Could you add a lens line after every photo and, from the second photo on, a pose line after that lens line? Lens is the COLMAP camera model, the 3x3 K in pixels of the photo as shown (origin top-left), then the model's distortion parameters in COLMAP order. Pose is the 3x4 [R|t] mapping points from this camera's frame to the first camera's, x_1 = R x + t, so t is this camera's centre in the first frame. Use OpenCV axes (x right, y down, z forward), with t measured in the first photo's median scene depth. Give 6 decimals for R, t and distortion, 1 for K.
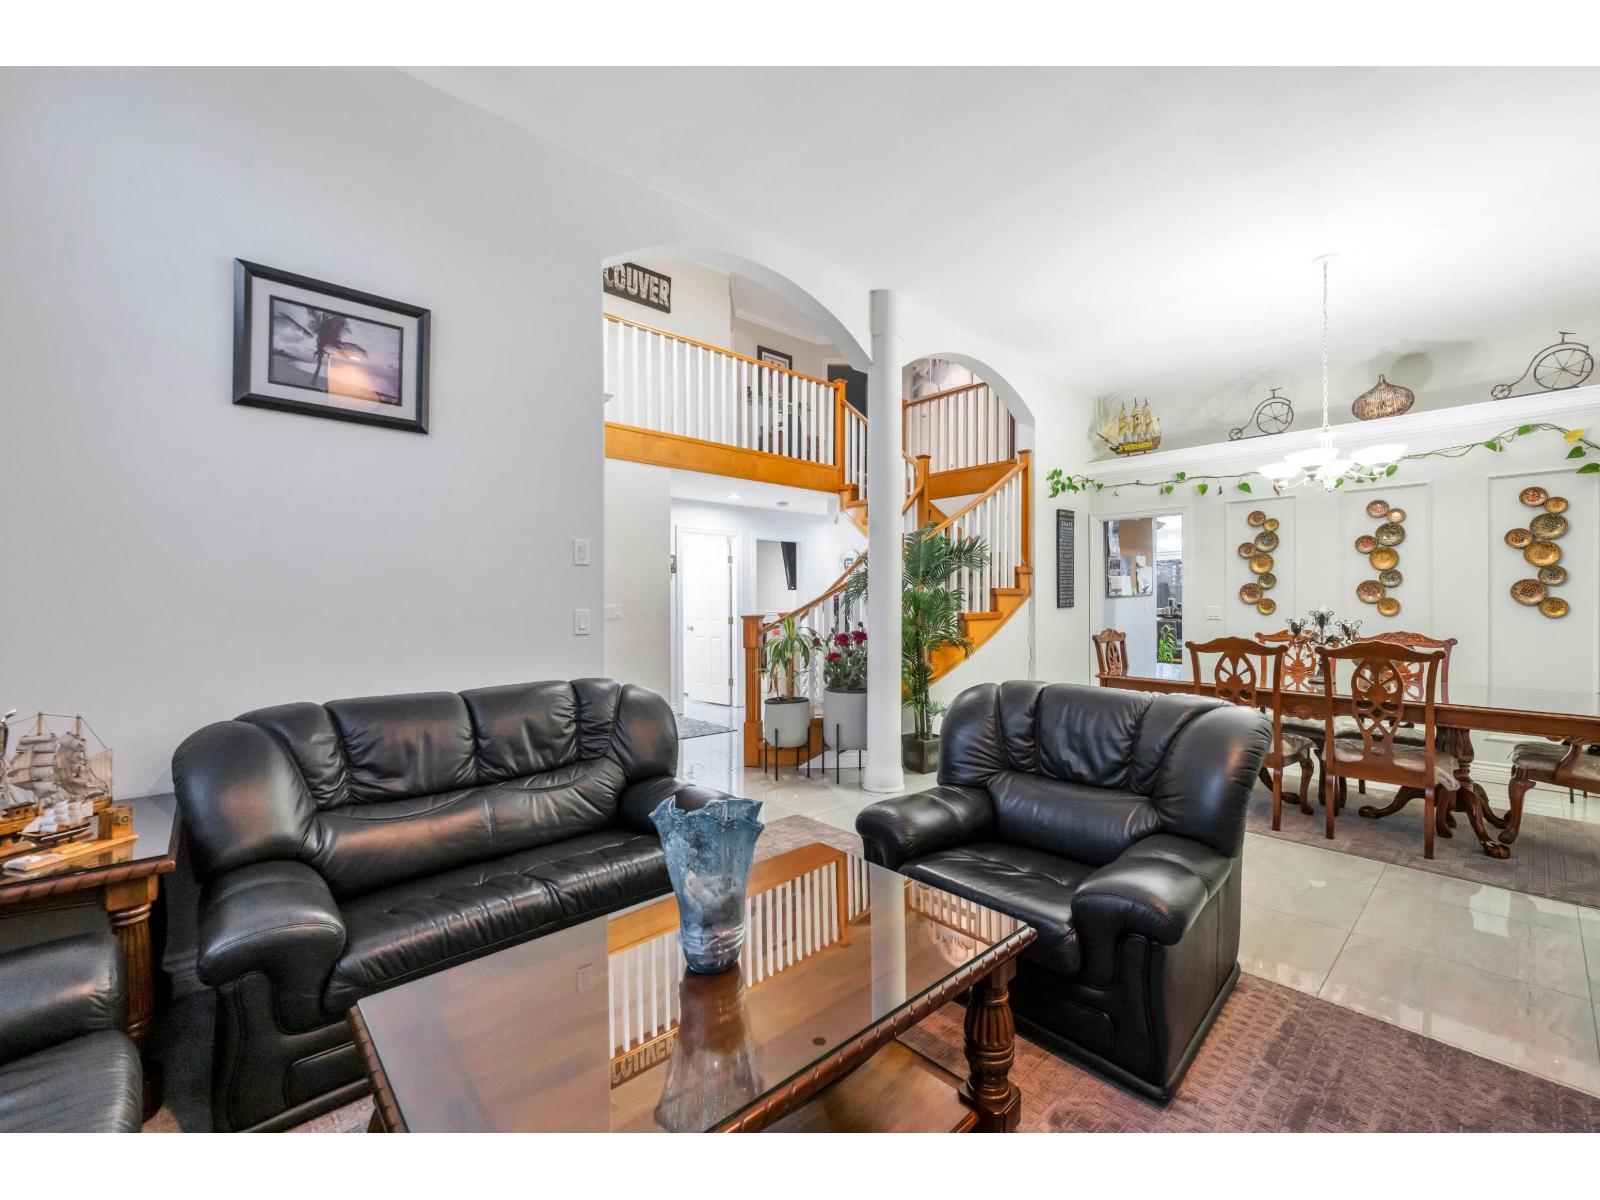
lens RADIAL K [[684.3, 0, 791.5], [0, 684.3, 600.1], [0, 0, 1]] dist [-0.001143, 0.000434]
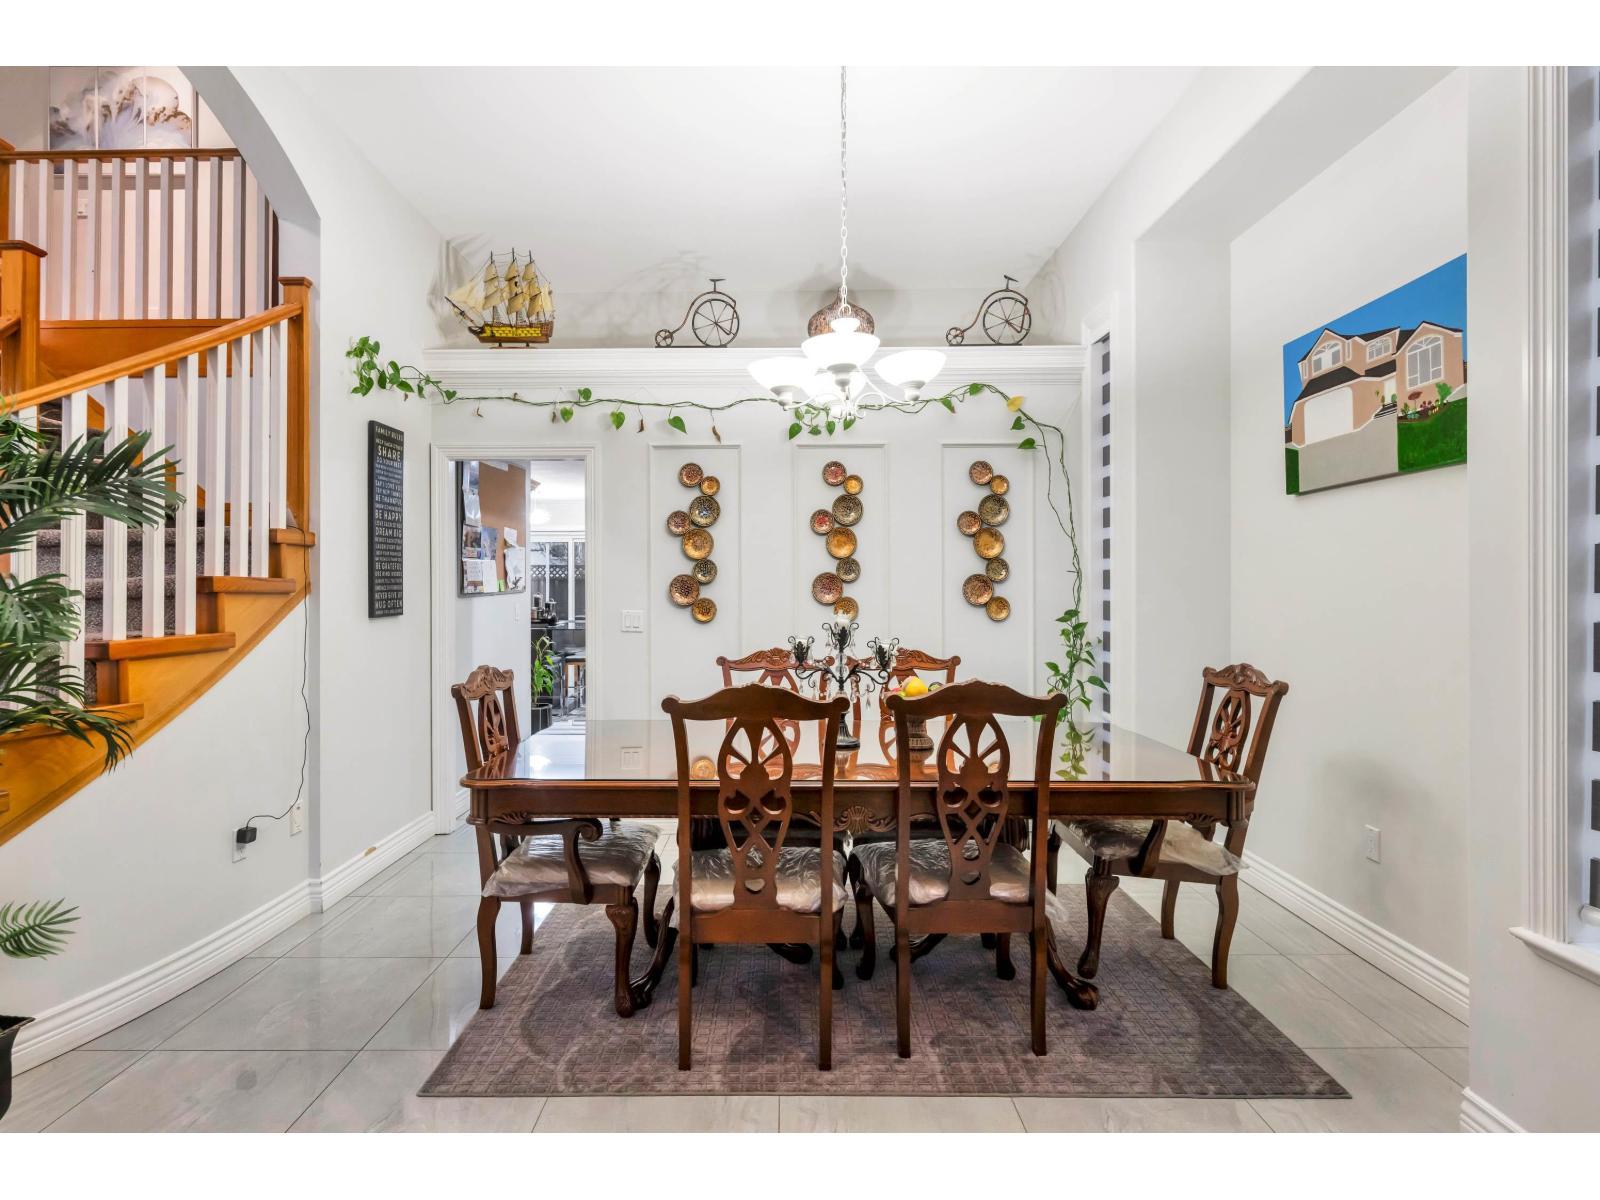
lens RADIAL K [[811.5, 0, 784.2], [0, 811.5, 588.4], [0, 0, 1]] dist [-0.001341, 0.000333]
pose [[0.667729, 0.002964, 0.744398, 0.165919], [0.002407, 0.999978, -0.006141, -0.006496], [-0.744400, 0.005892, 0.667708, 0.419752]]
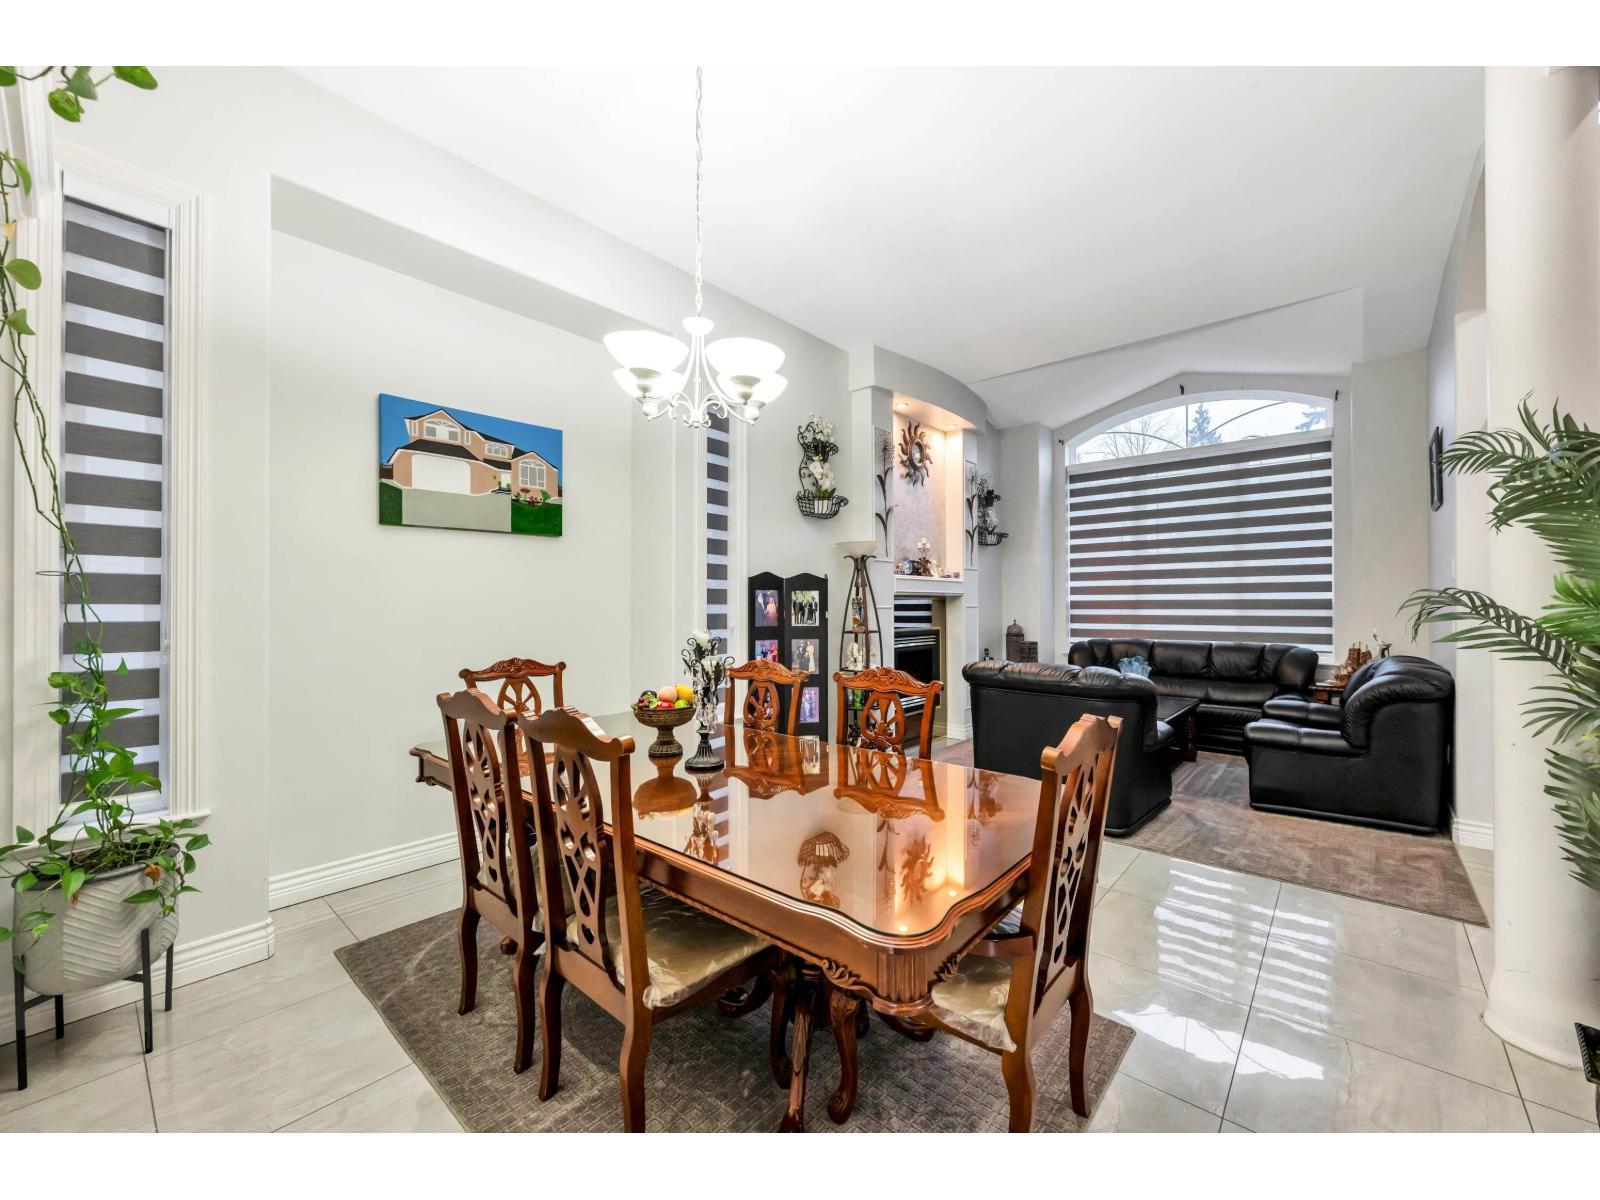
lens RADIAL K [[656.5, 0, 826.0], [0, 656.5, 603.0], [0, 0, 1]] dist [-0.003277, -0.000685]
pose [[-0.986928, 0.004671, -0.161091, 0.557862], [0.003901, 0.999979, 0.005100, -0.010416], [0.161112, 0.004405, -0.986926, 1.131634]]
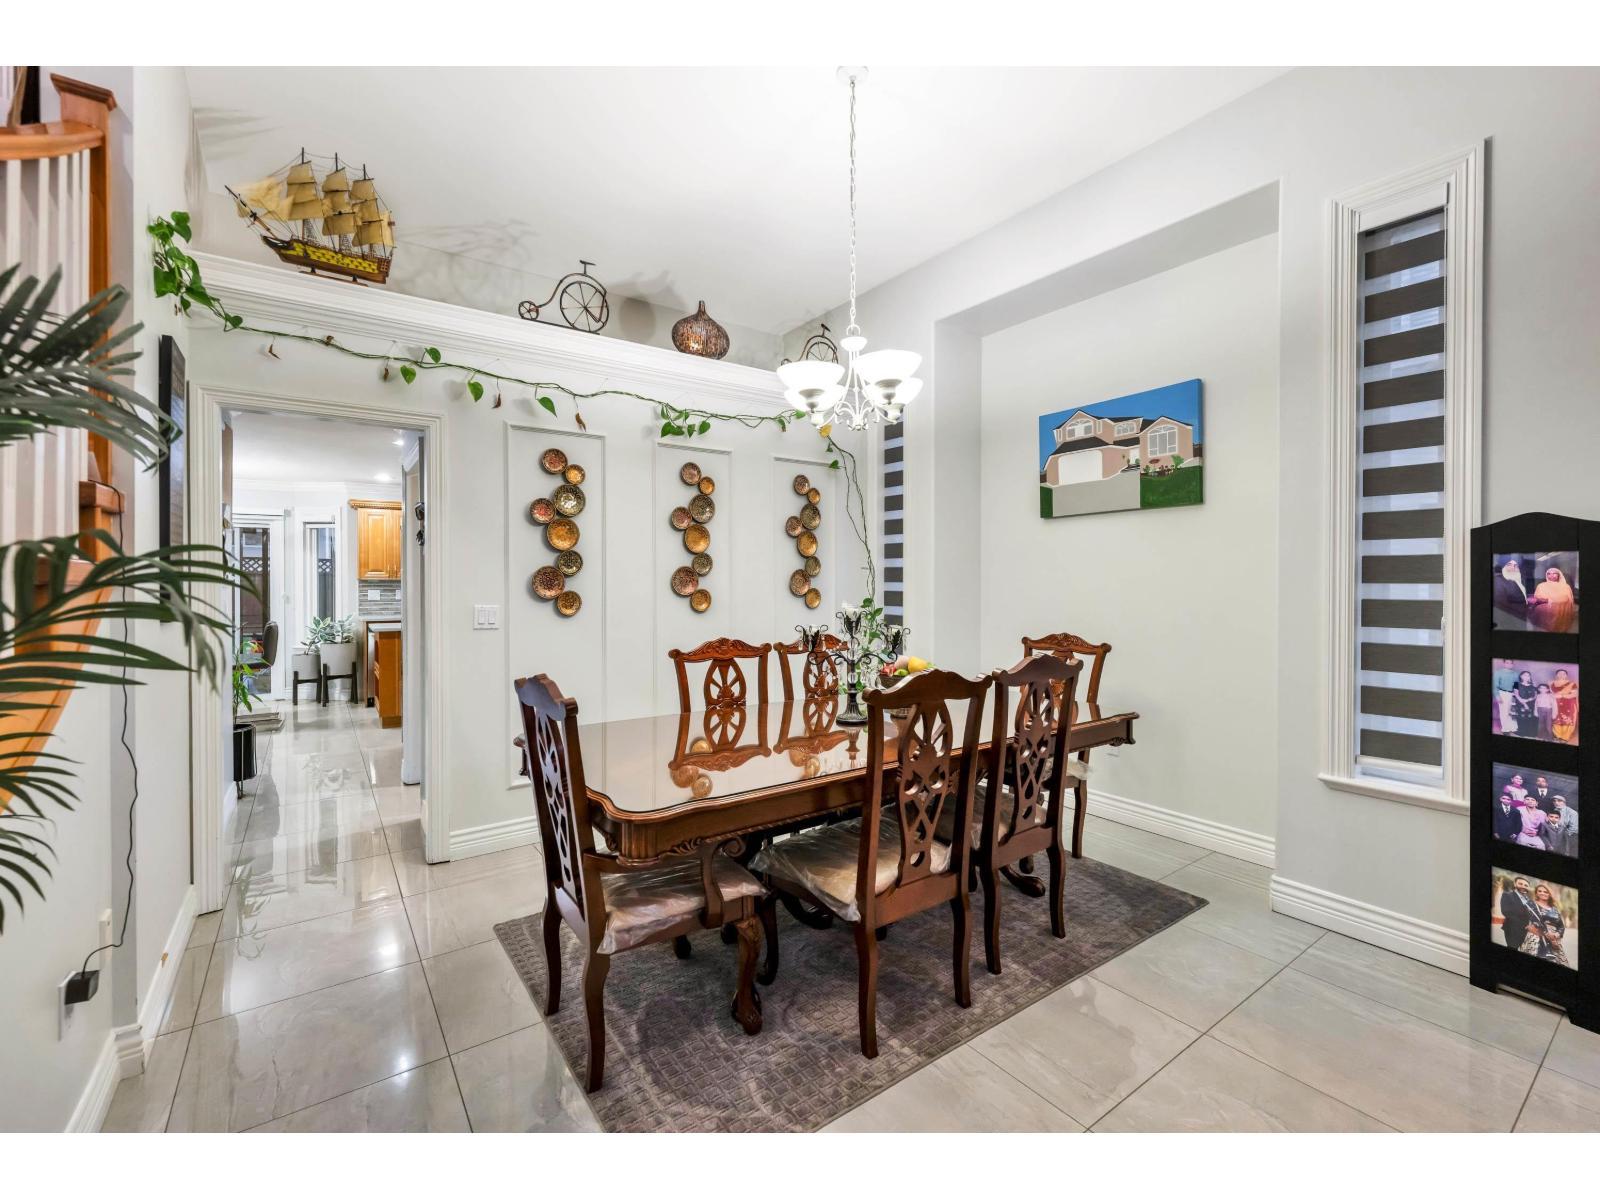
lens RADIAL K [[684.3, 0, 797.4], [0, 684.3, 584.9], [0, 0, 1]] dist [-0.001143, 0.000434]
pose [[0.109670, 0.001096, 0.993967, 0.092142], [0.005089, 0.999986, -0.001664, -0.005613], [-0.993955, 0.005241, 0.109663, 0.713304]]
